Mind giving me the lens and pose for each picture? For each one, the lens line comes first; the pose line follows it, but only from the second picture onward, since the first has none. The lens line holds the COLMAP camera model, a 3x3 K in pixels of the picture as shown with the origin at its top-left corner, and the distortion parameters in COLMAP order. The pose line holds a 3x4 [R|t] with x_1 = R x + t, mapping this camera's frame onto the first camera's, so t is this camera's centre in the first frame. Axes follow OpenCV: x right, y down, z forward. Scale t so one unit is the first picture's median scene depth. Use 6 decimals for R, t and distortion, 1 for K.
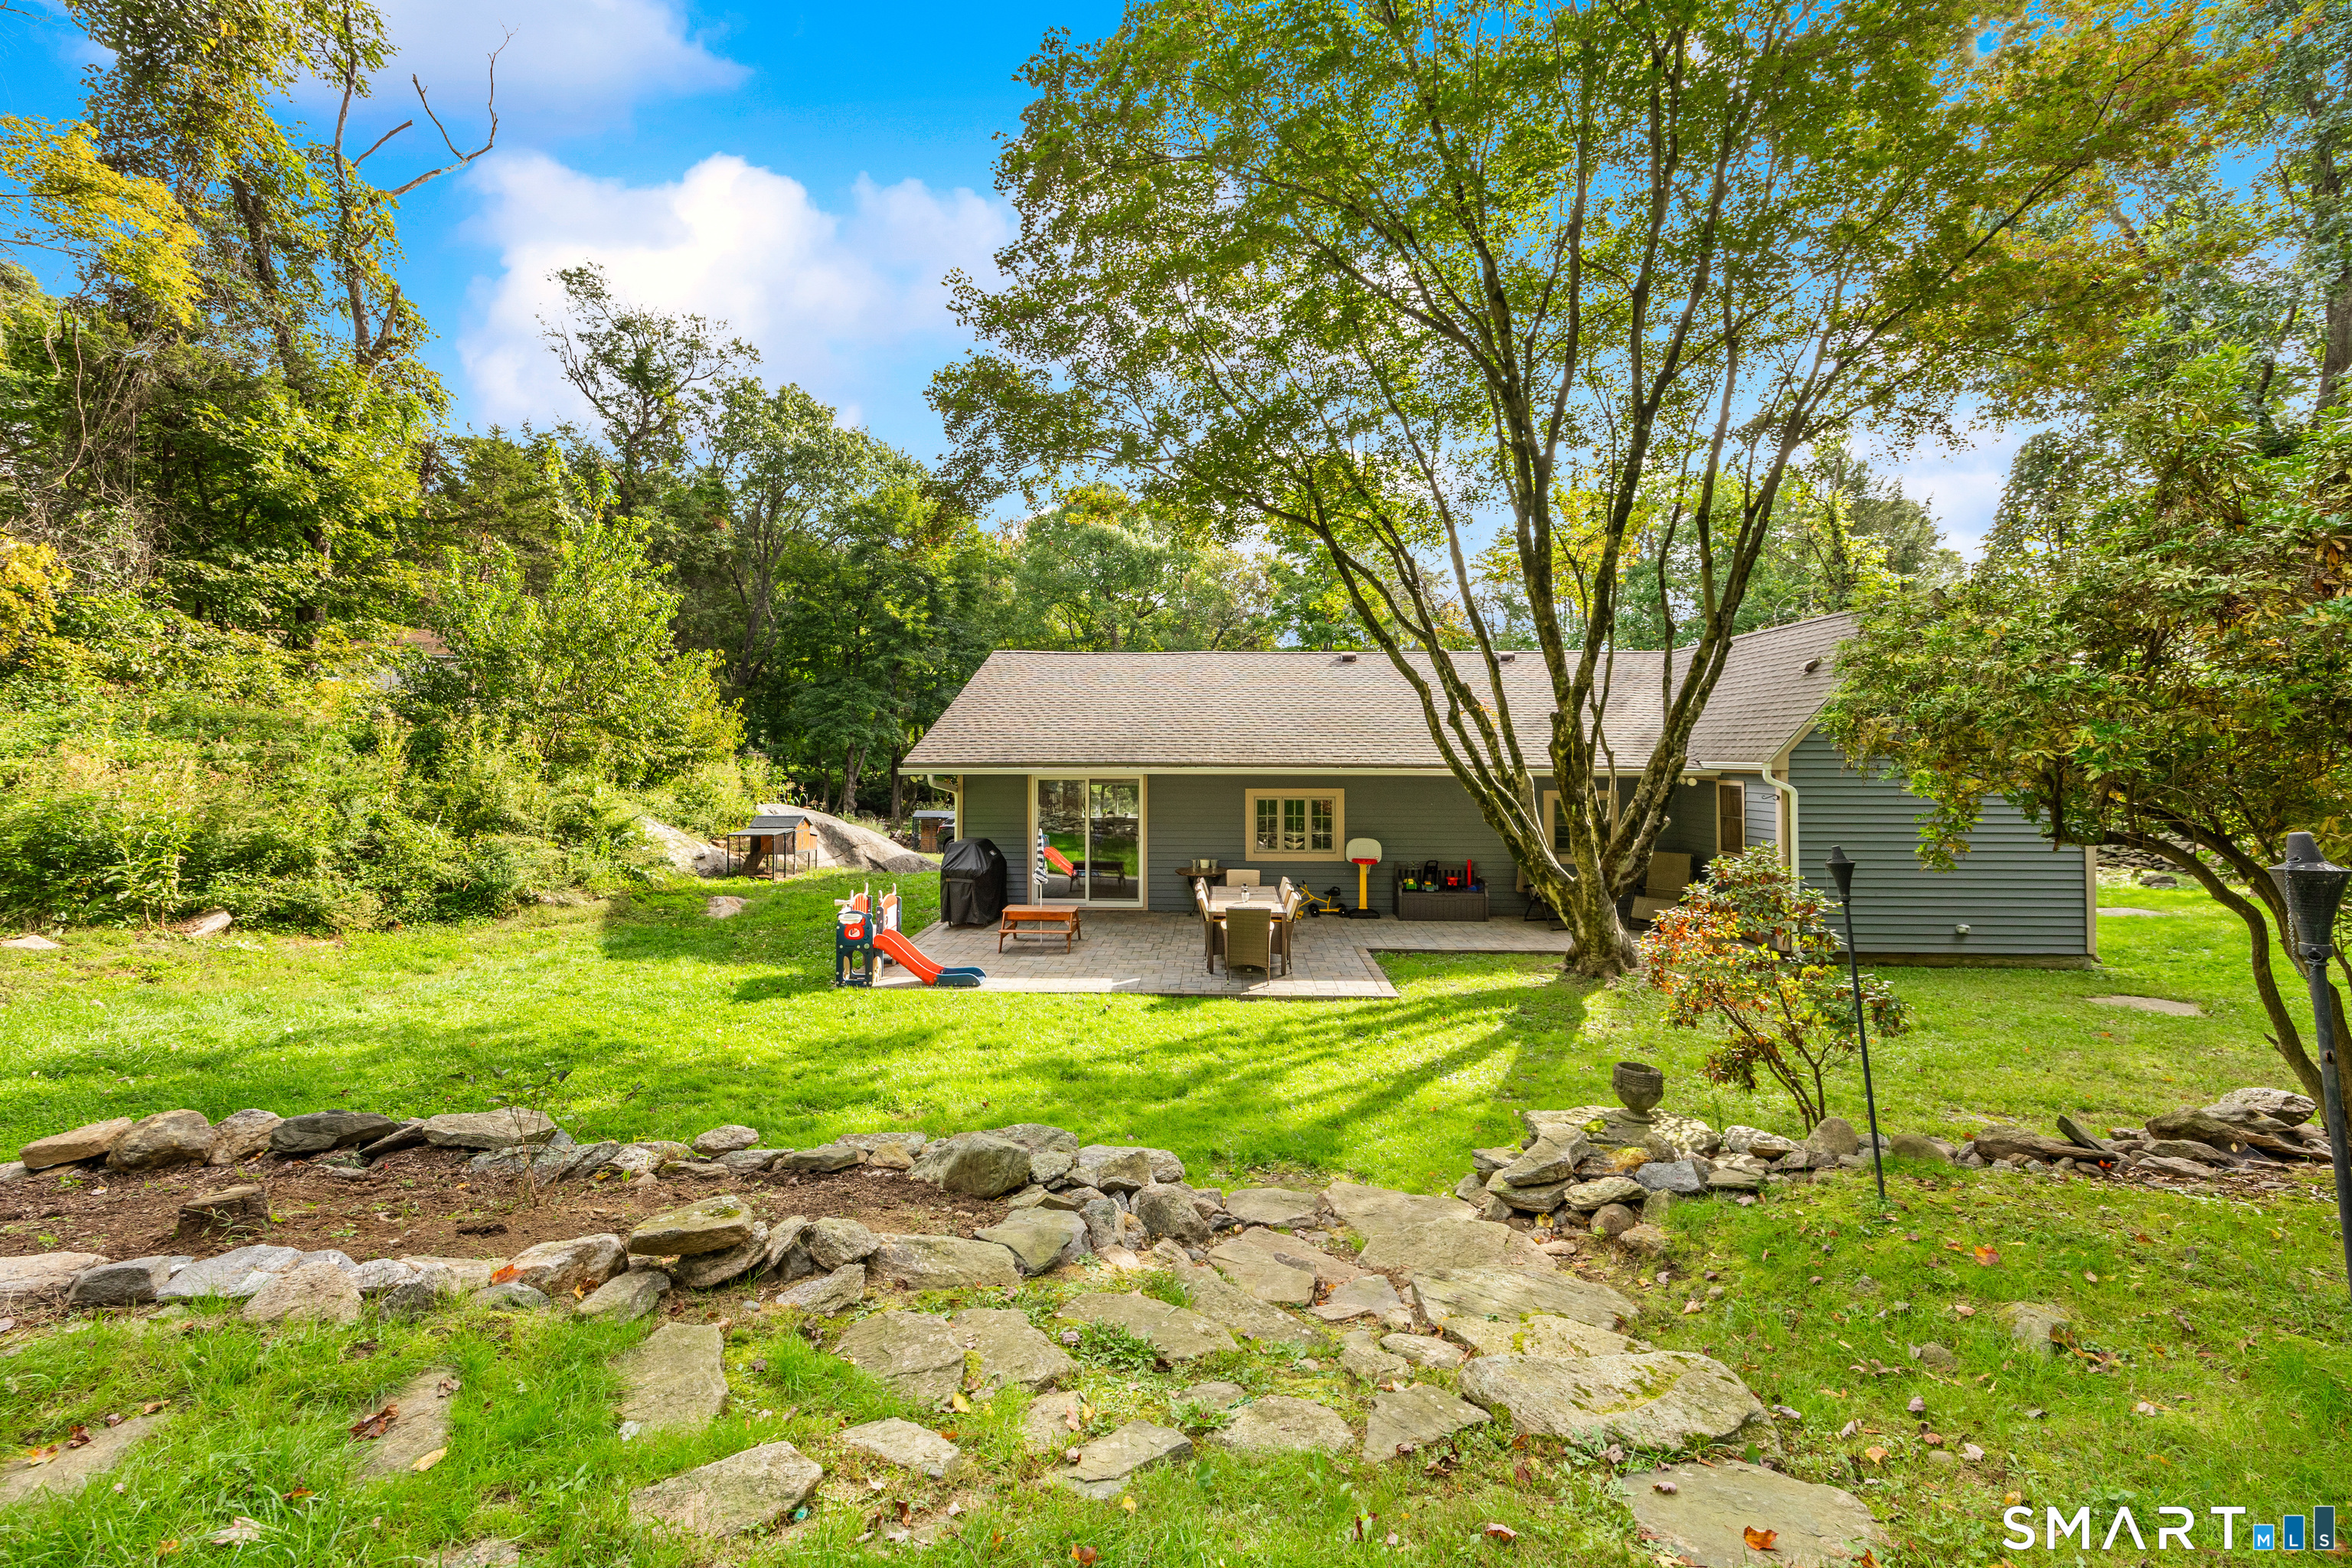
lens RADIAL K [[922.8, 0, 1180.0], [0, 922.8, 740.2], [0, 0, 1]] dist [-0.000025, 0.000248]
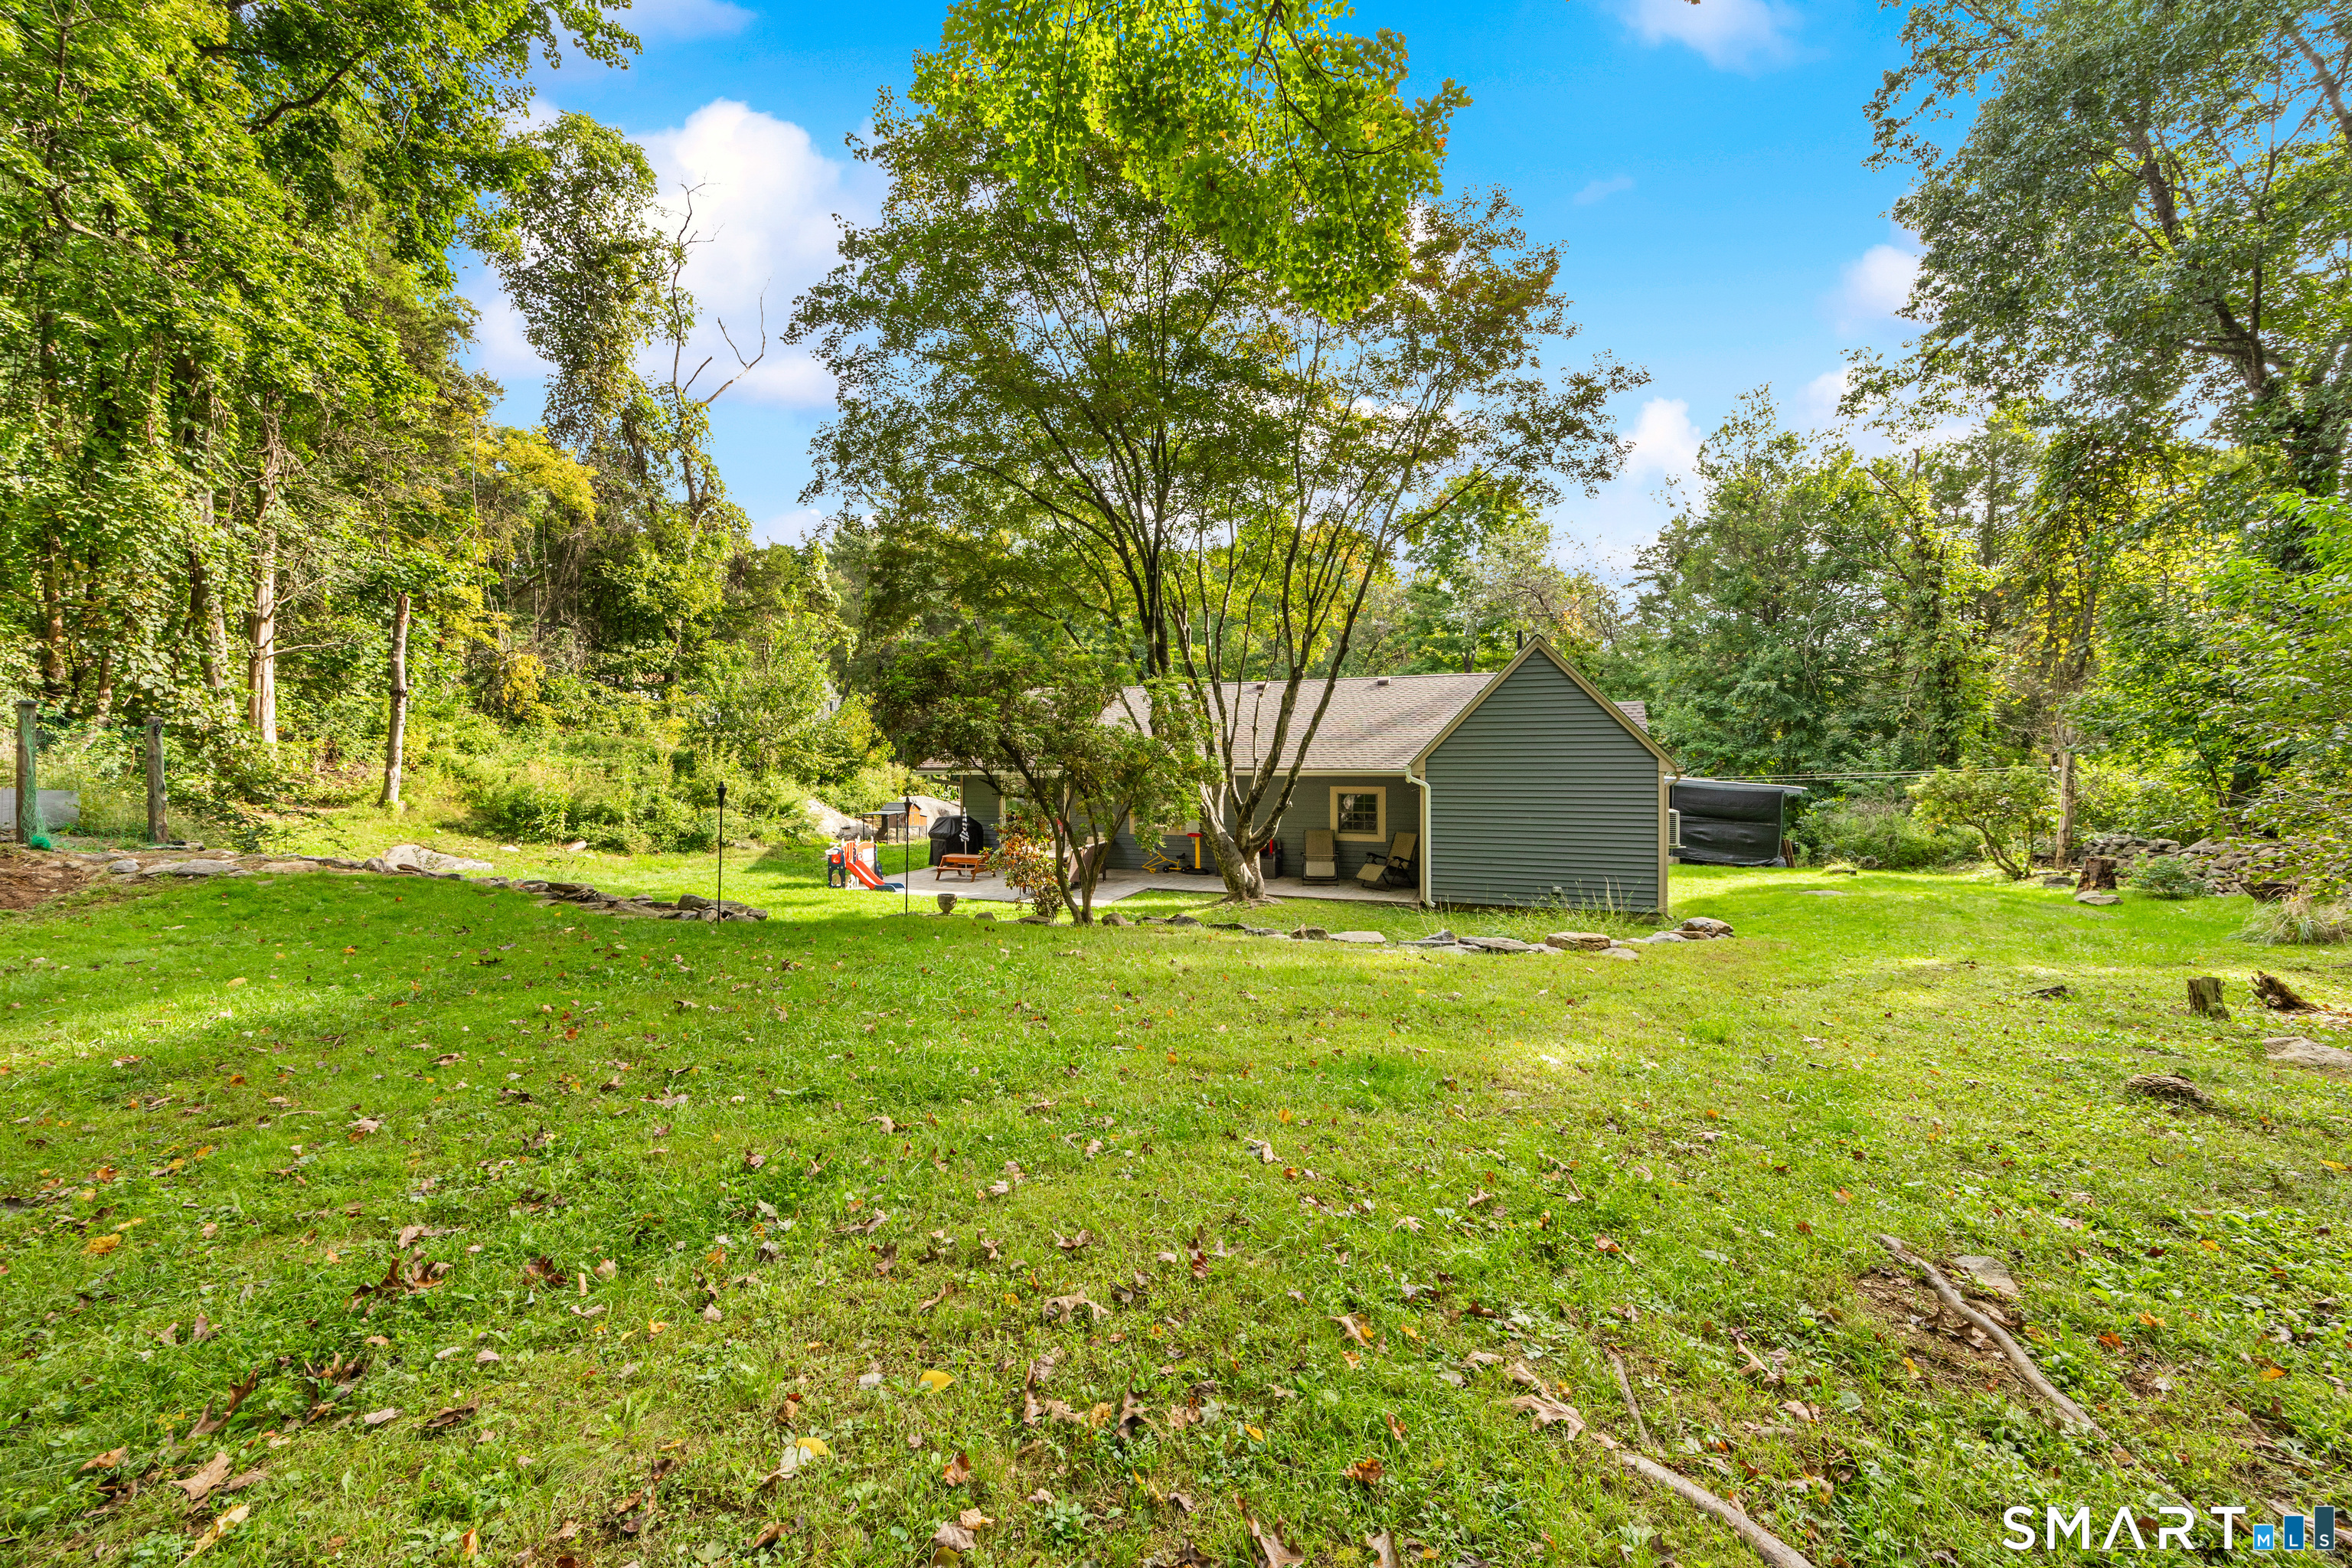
lens RADIAL K [[922.8, 0, 1175.8], [0, 922.8, 782.9], [0, 0, 1]] dist [-0.000025, 0.000248]
pose [[0.944484, 0.002654, -0.328547, 0.617527], [0.011250, 0.999120, 0.040410, -0.009096], [0.328365, -0.041862, 0.943623, -0.353150]]
